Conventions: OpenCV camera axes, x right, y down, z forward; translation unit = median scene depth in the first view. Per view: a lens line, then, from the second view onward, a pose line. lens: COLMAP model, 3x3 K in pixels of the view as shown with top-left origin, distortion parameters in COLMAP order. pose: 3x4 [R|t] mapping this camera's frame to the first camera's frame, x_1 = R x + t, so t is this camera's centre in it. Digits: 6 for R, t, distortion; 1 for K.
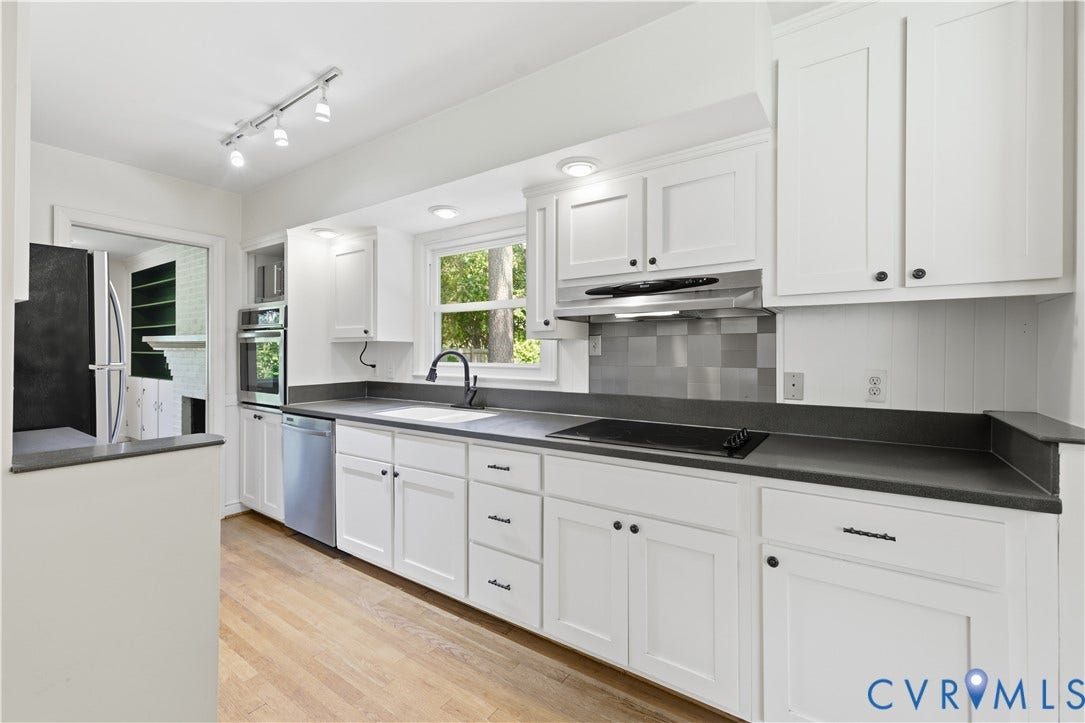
lens RADIAL K [[469.1, 0, 552.4], [0, 469.1, 357.9], [0, 0, 1]] dist [0.003377, -0.000339]
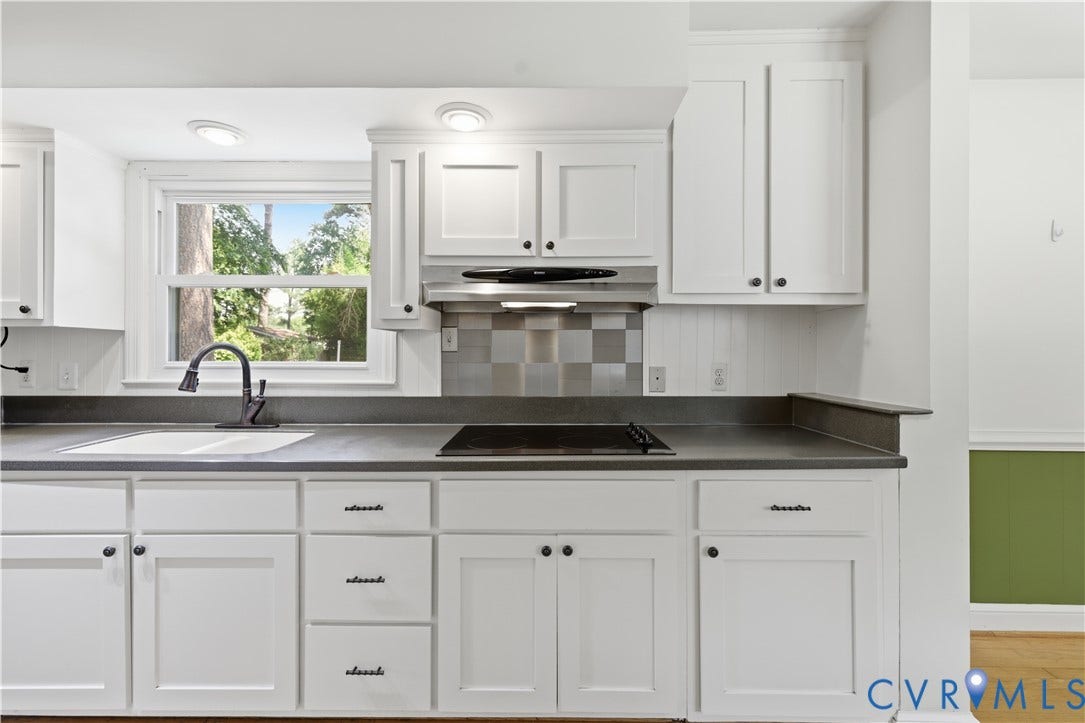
lens RADIAL K [[469.1, 0, 554.3], [0, 469.1, 353.3], [0, 0, 1]] dist [0.003377, -0.000339]
pose [[0.827449, -0.002160, 0.561536, -0.258294], [0.004313, 0.999988, -0.002508, 0.002052], [-0.561524, 0.004497, 0.827448, 0.230888]]
